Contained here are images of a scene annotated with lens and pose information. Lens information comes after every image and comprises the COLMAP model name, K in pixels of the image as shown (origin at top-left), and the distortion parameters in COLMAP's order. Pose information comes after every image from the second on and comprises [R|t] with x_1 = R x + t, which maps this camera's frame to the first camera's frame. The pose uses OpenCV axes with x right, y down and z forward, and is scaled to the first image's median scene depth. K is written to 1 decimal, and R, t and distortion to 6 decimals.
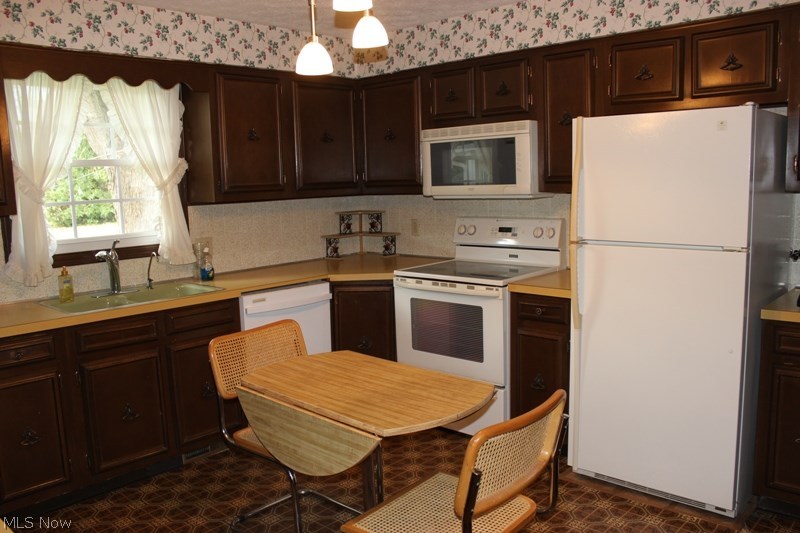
lens RADIAL K [[659.2, 0, 400.0], [0, 659.2, 266.5], [0, 0, 1]] dist [-0.225102, -0.001247]
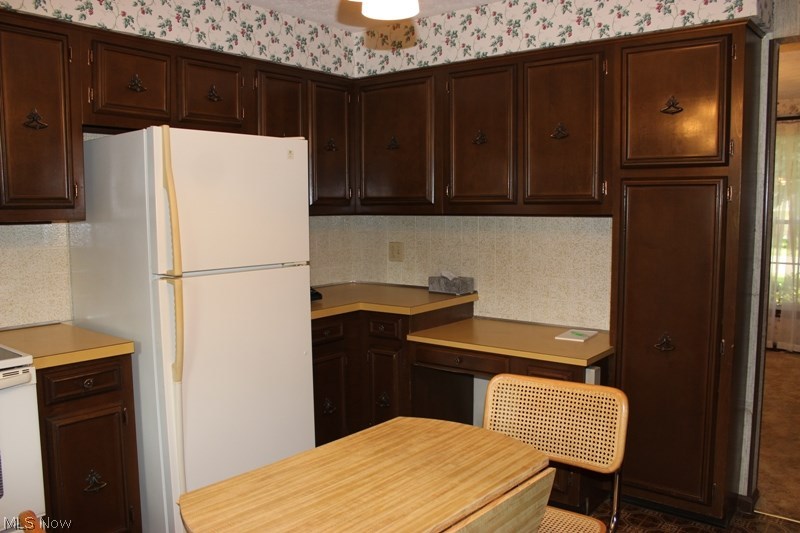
lens RADIAL K [[690.2, 0, 400.0], [0, 690.2, 266.5], [0, 0, 1]] dist [-0.205841, -0.000877]
pose [[-0.050413, -0.063403, 0.996714, -0.805351], [0.155815, 0.985263, 0.070556, -0.087672], [-0.986499, 0.158860, -0.039791, 1.061887]]
